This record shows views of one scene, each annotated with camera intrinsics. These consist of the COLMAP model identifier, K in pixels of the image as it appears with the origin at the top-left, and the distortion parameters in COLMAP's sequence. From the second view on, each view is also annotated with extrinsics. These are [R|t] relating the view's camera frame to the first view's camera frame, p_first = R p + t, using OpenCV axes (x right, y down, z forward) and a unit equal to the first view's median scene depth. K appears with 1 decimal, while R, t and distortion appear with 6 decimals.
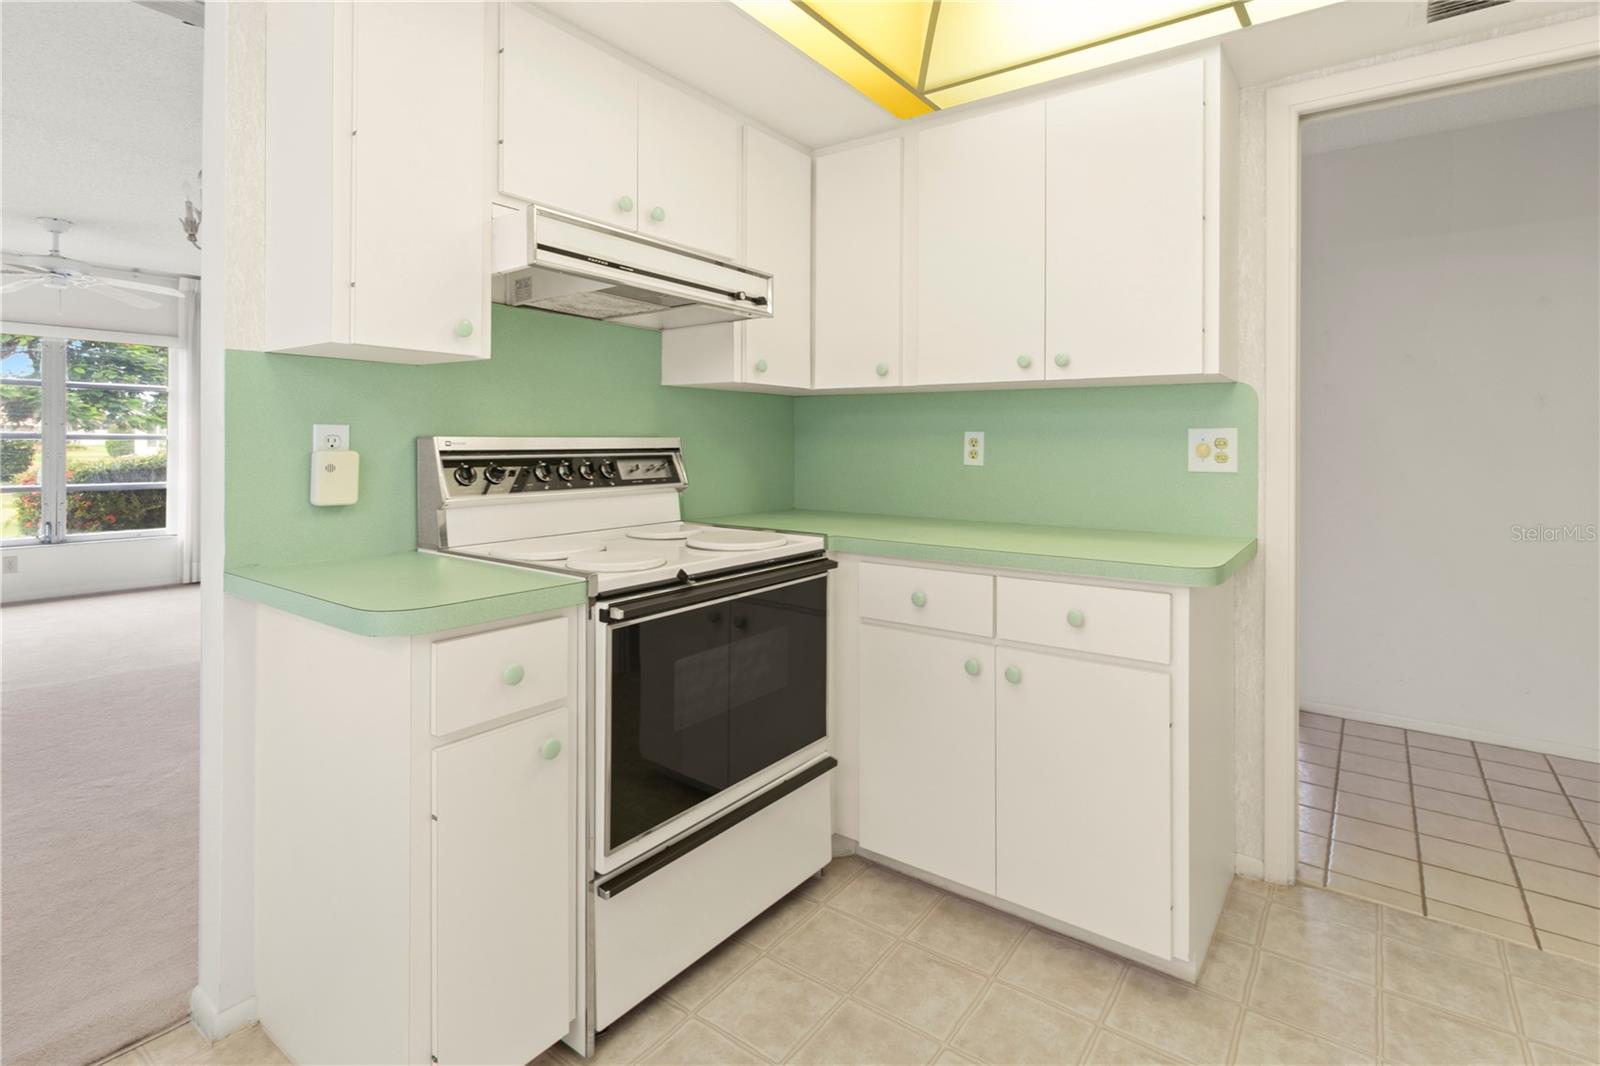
lens RADIAL K [[762.3, 0, 839.9], [0, 762.3, 433.9], [0, 0, 1]] dist [-0.007542, -0.000044]
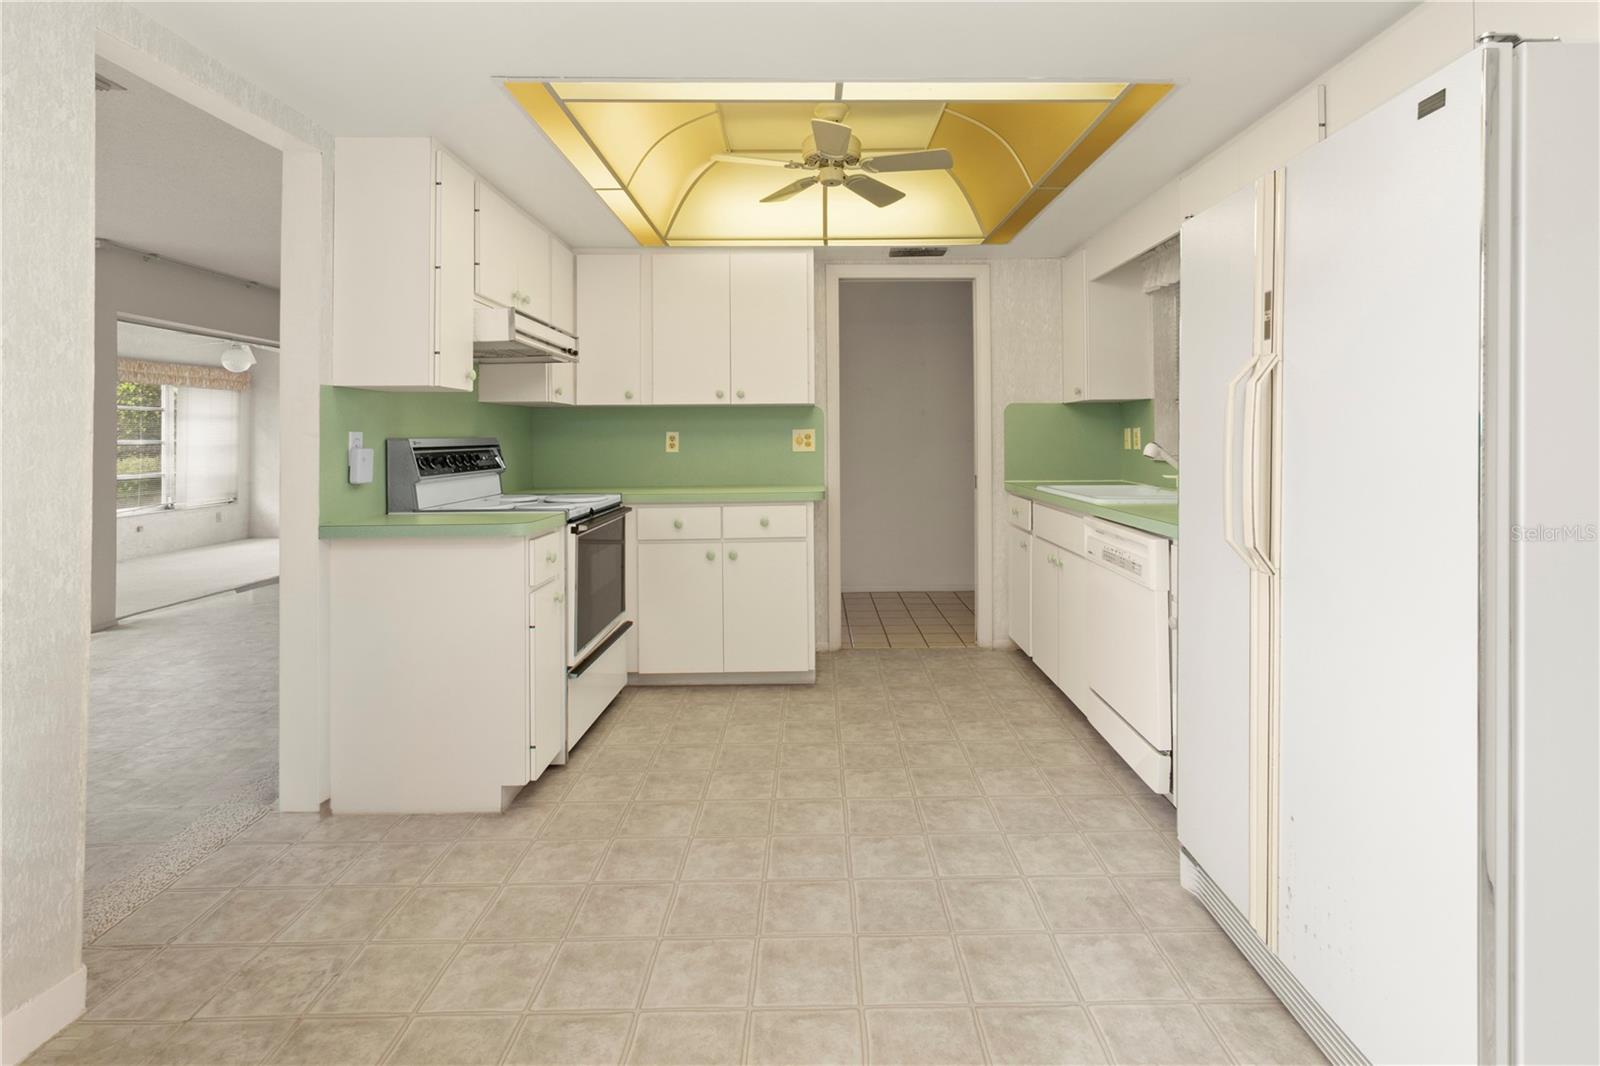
lens RADIAL K [[774.5, 0, 826.8], [0, 774.5, 427.4], [0, 0, 1]] dist [0.000434, 0.000122]
pose [[0.807227, -0.005597, 0.590214, -0.673673], [0.008306, 0.999964, -0.001877, -0.008404], [-0.590183, 0.006418, 0.807244, -0.682295]]
